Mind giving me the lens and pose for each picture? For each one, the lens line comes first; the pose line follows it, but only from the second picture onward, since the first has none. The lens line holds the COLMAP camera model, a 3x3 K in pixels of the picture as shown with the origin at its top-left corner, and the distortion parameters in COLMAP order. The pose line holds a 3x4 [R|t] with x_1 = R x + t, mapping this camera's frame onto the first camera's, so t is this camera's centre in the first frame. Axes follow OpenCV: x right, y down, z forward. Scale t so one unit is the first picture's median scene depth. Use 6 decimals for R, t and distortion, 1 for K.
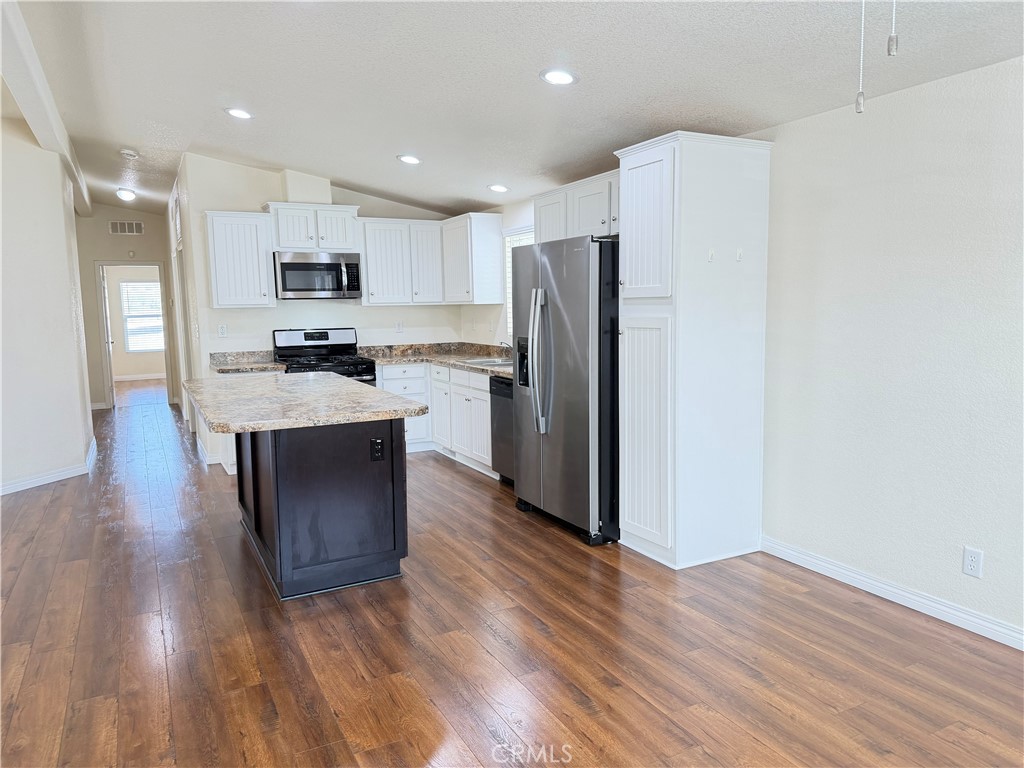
lens RADIAL K [[708.7, 0, 520.3], [0, 708.7, 387.8], [0, 0, 1]] dist [0.083814, -0.110752]
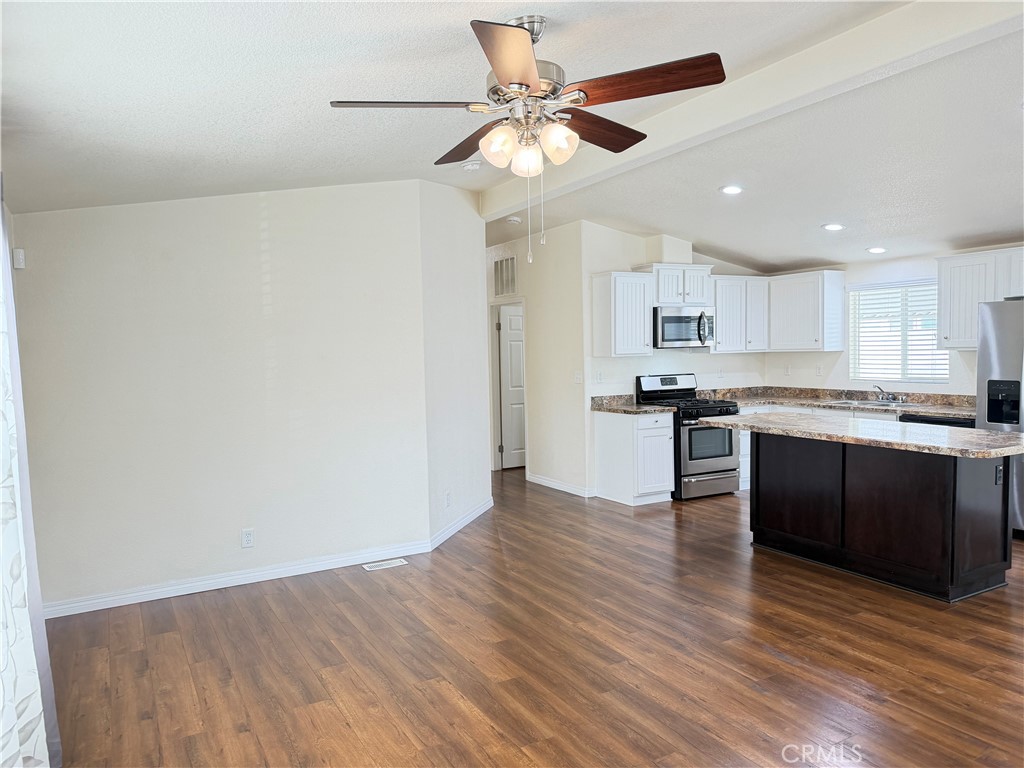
lens RADIAL K [[708.7, 0, 514.7], [0, 708.7, 385.9], [0, 0, 1]] dist [0.083814, -0.110752]
pose [[0.999704, -0.003037, 0.024155, -0.587283], [0.004670, 0.997684, -0.067855, 0.009164], [-0.023893, 0.067948, 0.997403, -0.101177]]
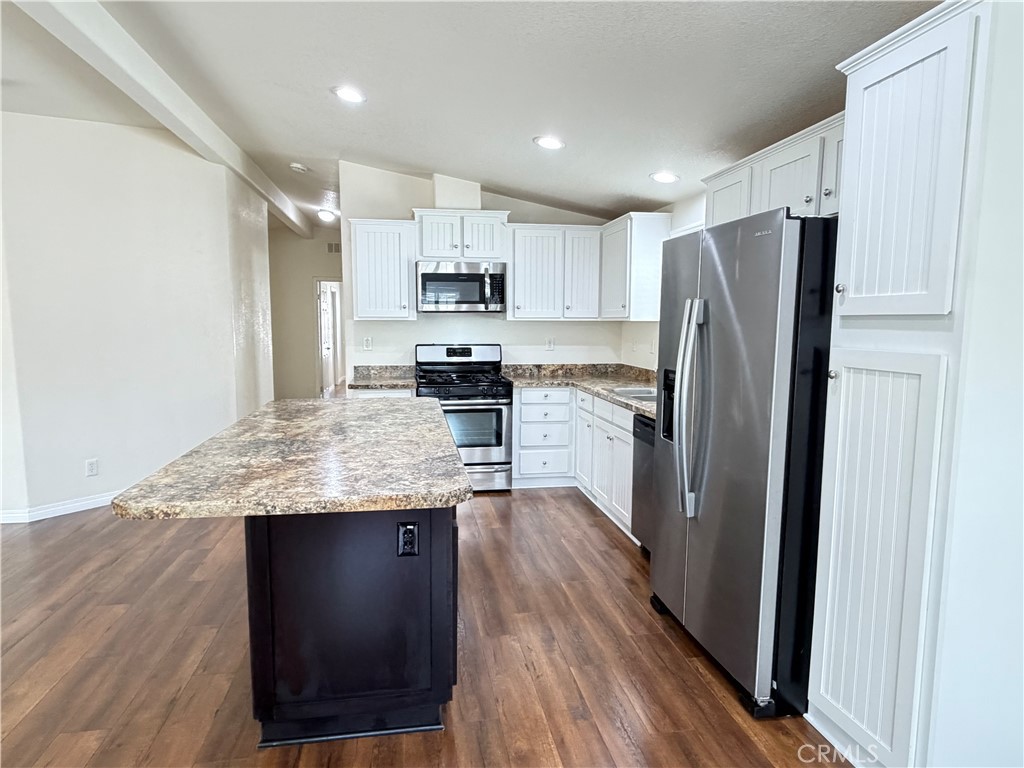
lens RADIAL K [[607.0, 0, 507.5], [0, 607.0, 387.0], [0, 0, 1]] dist [-0.009409, 0.000899]
pose [[0.946824, 0.057109, -0.316644, 0.030003], [-0.059755, 0.998212, 0.001356, -0.033598], [0.316155, 0.017637, 0.948544, 0.284419]]
